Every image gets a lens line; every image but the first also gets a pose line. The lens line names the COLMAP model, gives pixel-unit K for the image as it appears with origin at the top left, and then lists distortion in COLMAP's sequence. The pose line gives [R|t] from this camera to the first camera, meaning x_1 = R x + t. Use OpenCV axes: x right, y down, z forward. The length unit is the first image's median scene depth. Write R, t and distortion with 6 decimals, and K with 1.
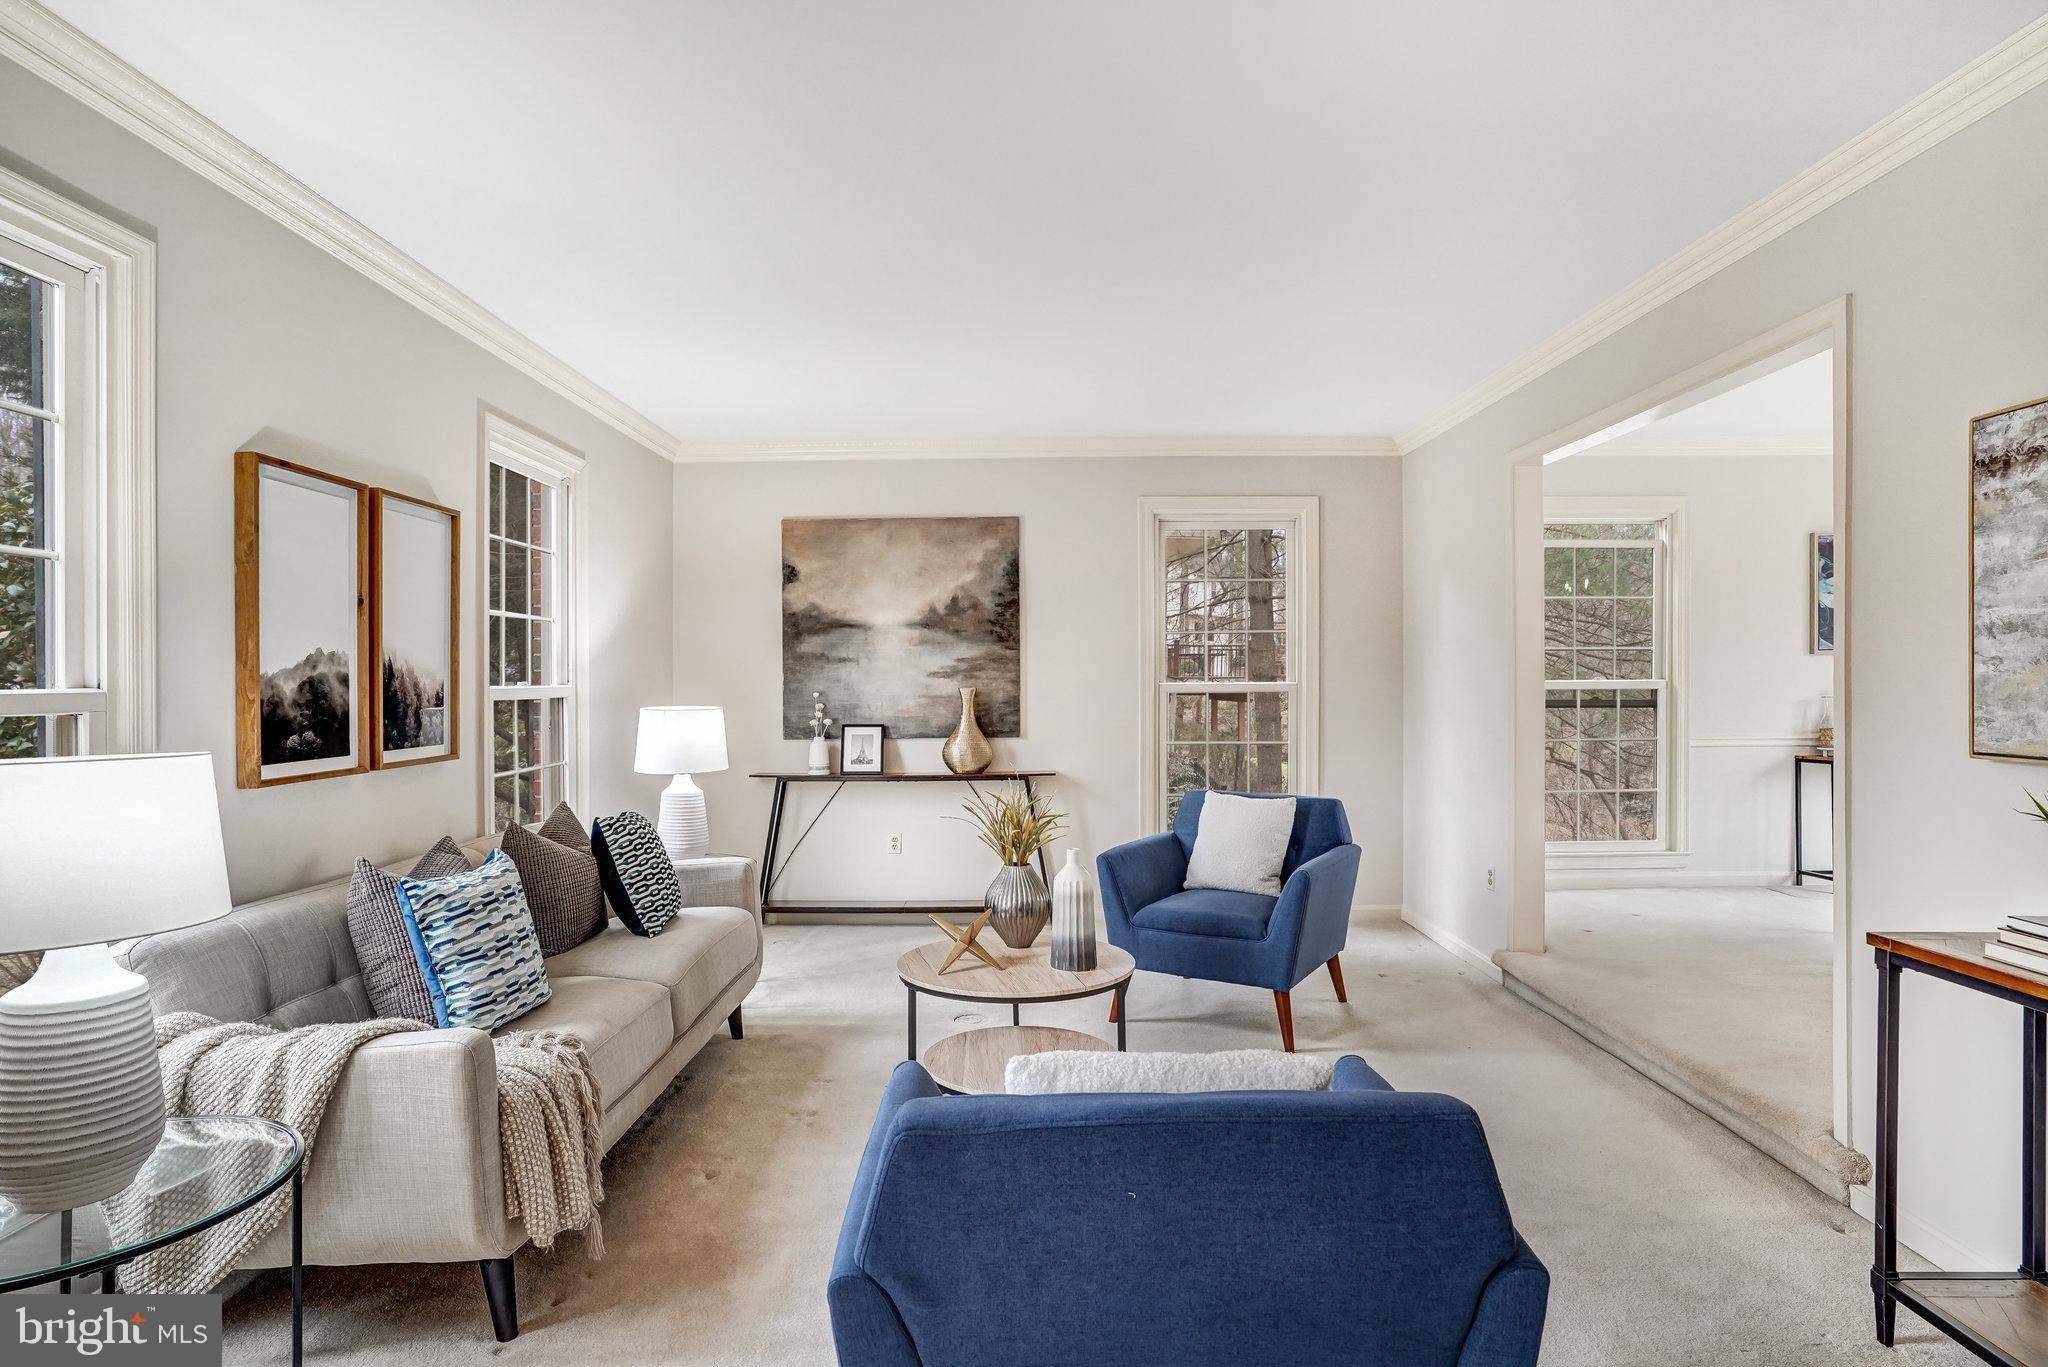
lens RADIAL K [[1109.9, 0, 1009.4], [0, 1109.9, 684.7], [0, 0, 1]] dist [-0.037499, 0.021319]
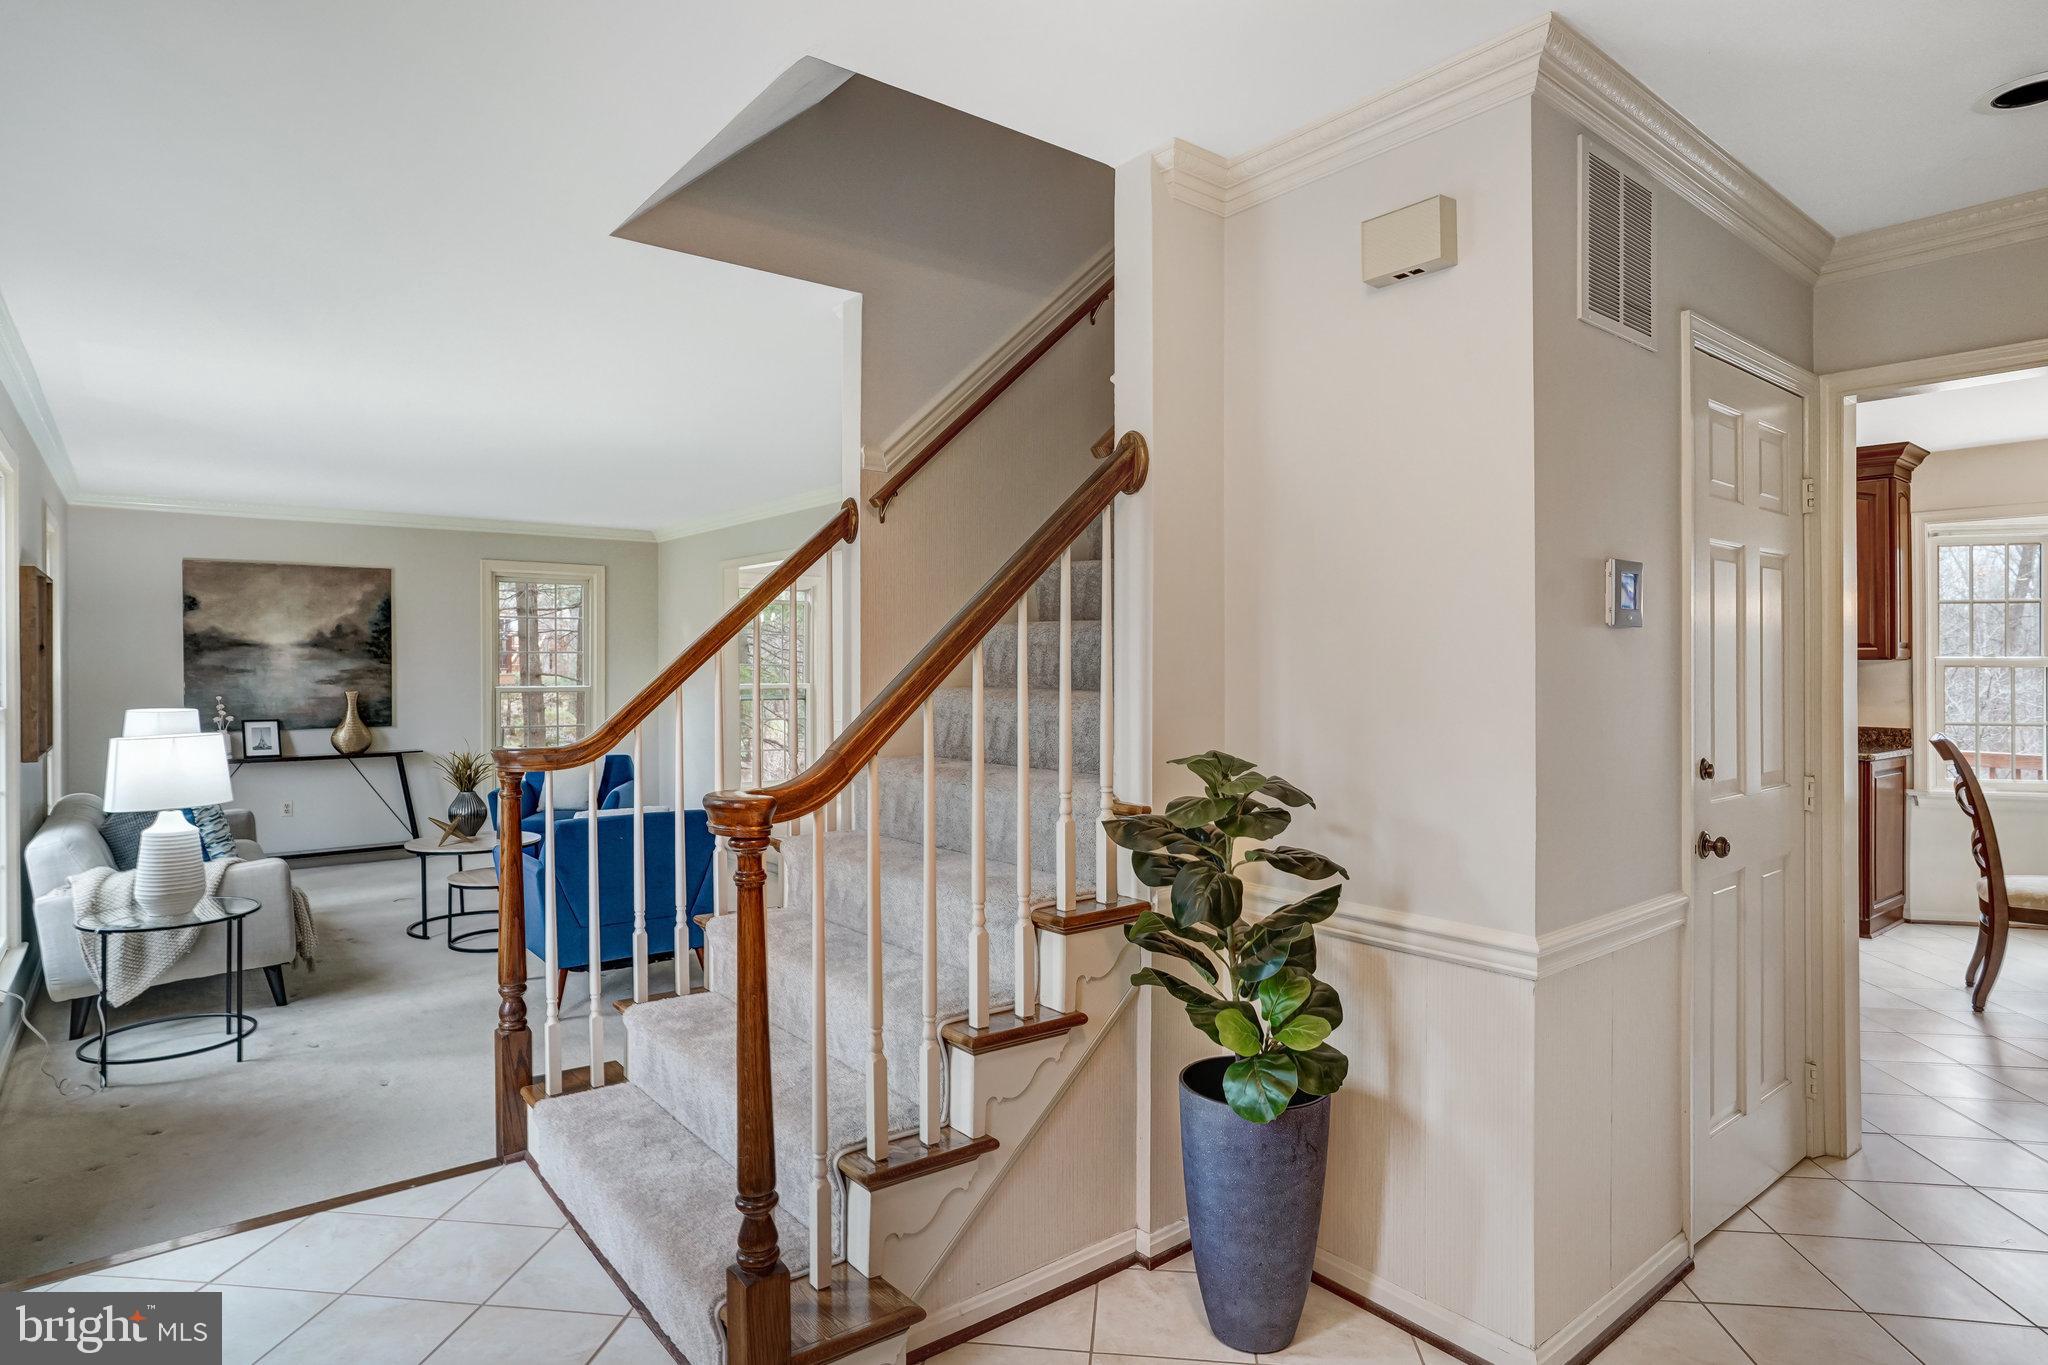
lens RADIAL K [[1109.9, 0, 1016.2], [0, 1109.9, 669.2], [0, 0, 1]] dist [-0.037499, 0.021319]
pose [[0.776053, 0.003583, 0.630657, -0.255032], [-0.001952, 0.999993, -0.003280, -0.021952], [-0.630665, 0.001314, 0.776054, -0.578624]]
